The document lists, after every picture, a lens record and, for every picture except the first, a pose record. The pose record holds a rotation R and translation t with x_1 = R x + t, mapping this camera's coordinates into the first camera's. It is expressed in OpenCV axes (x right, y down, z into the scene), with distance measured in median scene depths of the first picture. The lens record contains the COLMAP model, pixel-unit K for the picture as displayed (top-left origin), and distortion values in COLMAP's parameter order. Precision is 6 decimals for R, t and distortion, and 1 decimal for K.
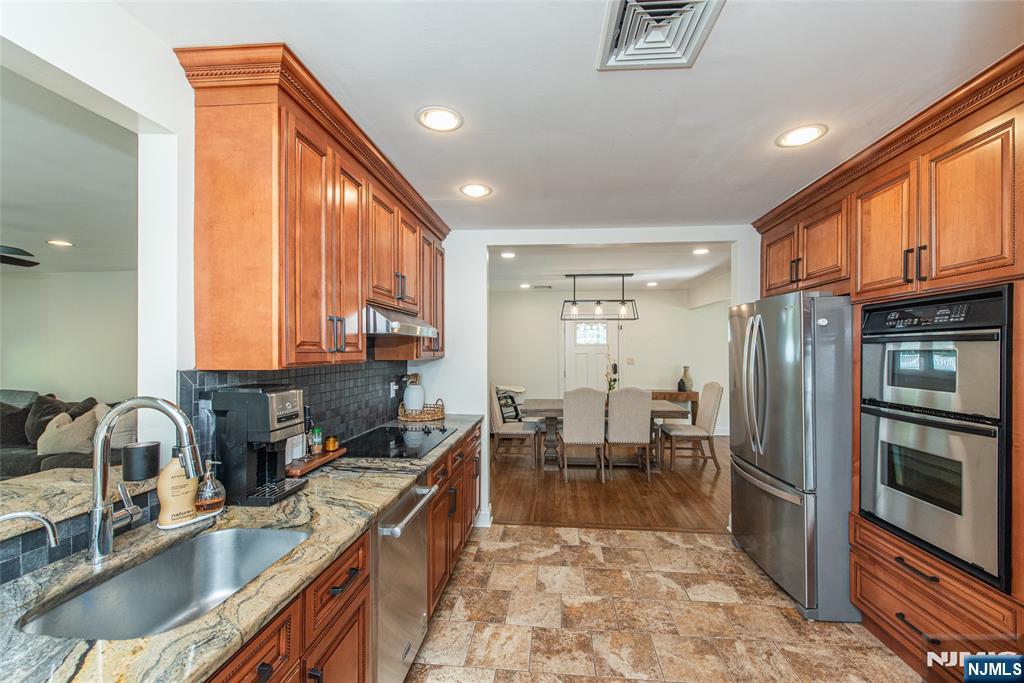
lens RADIAL K [[410.1, 0, 518.4], [0, 410.1, 350.2], [0, 0, 1]] dist [0.011896, -0.003789]
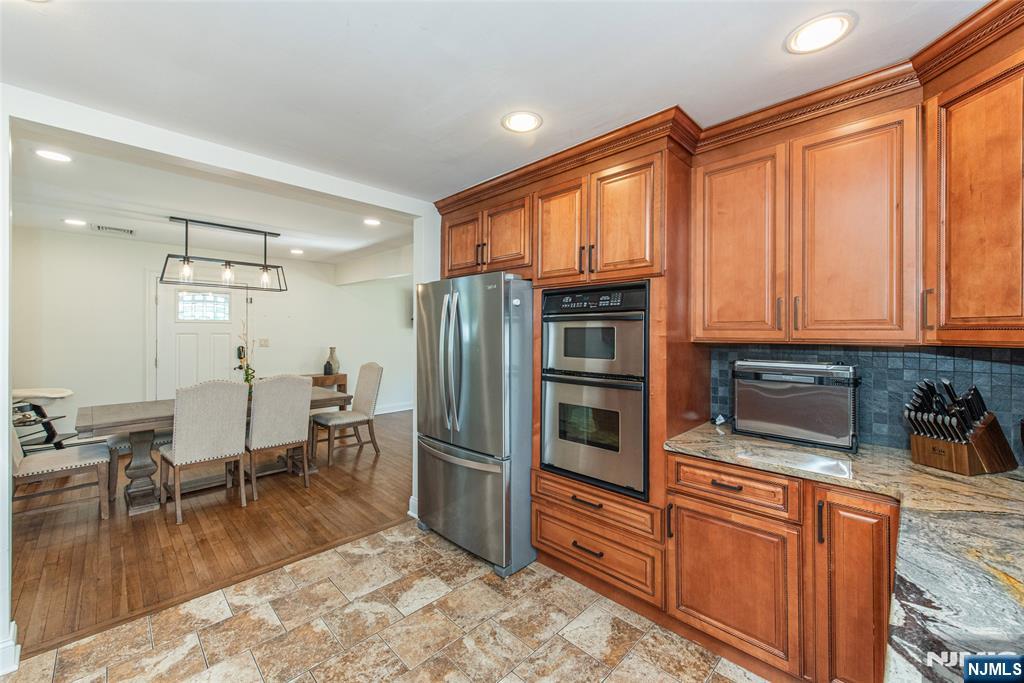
lens RADIAL K [[410.1, 0, 518.2], [0, 410.1, 329.6], [0, 0, 1]] dist [0.011896, -0.003789]
pose [[0.638215, 0.008337, 0.769813, -0.089142], [-0.004848, 0.999965, -0.006810, 0.011183], [-0.769843, 0.000615, 0.638233, 0.242437]]
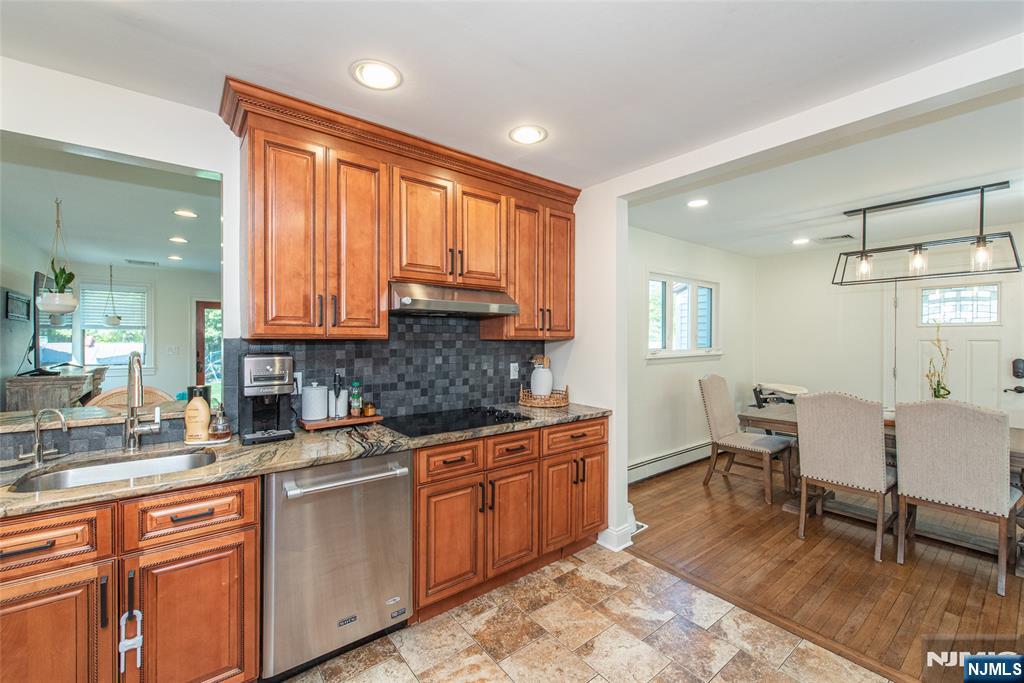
lens RADIAL K [[410.1, 0, 511.2], [0, 410.1, 344.2], [0, 0, 1]] dist [0.011896, -0.003789]
pose [[0.683834, 0.008623, -0.729586, 0.467787], [-0.003852, 0.999959, 0.008208, 0.030538], [0.729627, -0.002803, 0.683839, 0.392045]]
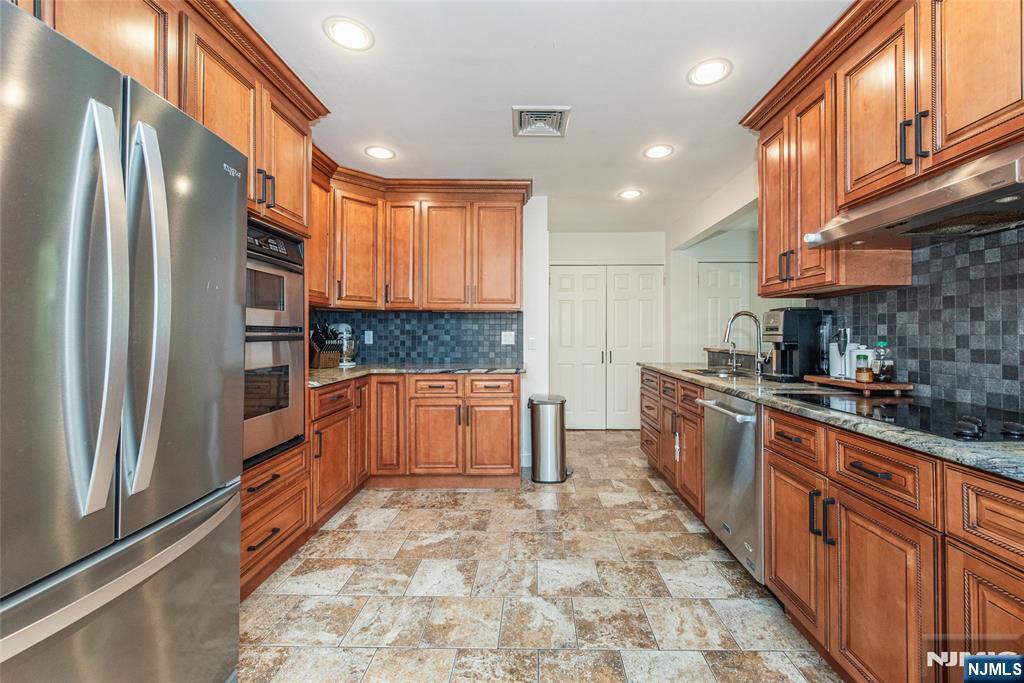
lens RADIAL K [[410.1, 0, 530.4], [0, 410.1, 330.5], [0, 0, 1]] dist [0.011896, -0.003789]
pose [[-0.996706, -0.000596, -0.081099, 0.256809], [0.000295, 0.999940, -0.010975, 0.107549], [0.081100, -0.010963, -0.996646, 1.389486]]
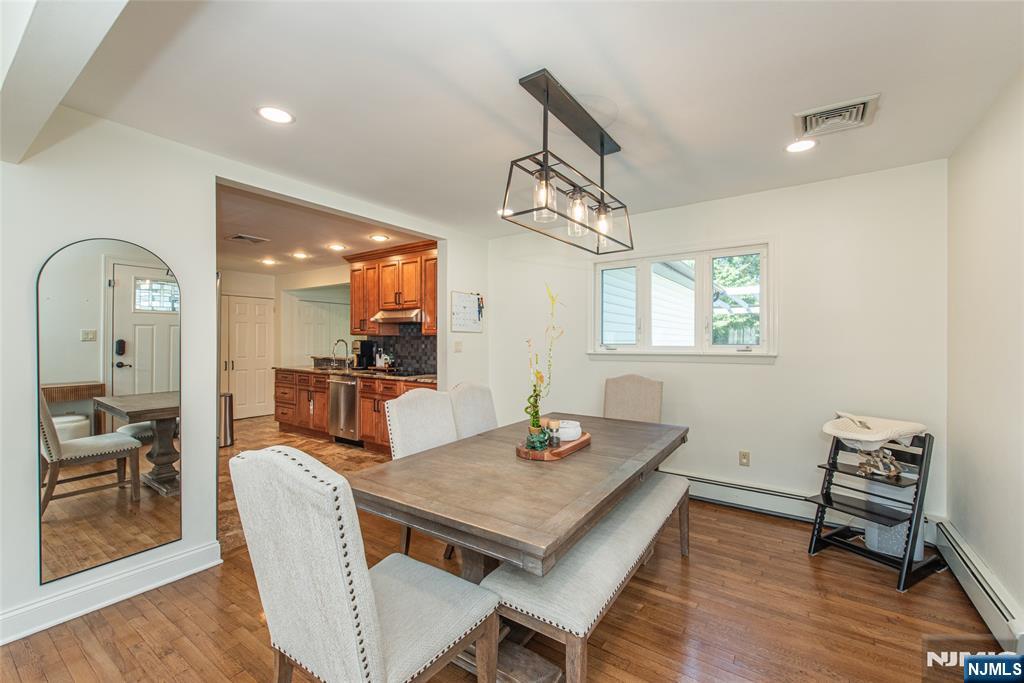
lens RADIAL K [[425.3, 0, 518.8], [0, 425.3, 343.1], [0, 0, 1]] dist [-0.001838, 0.000395]
pose [[-0.482519, 0.011464, -0.875810, 1.170269], [-0.000312, 0.999912, 0.013260, 0.037796], [0.875885, 0.006671, -0.482473, 2.333894]]
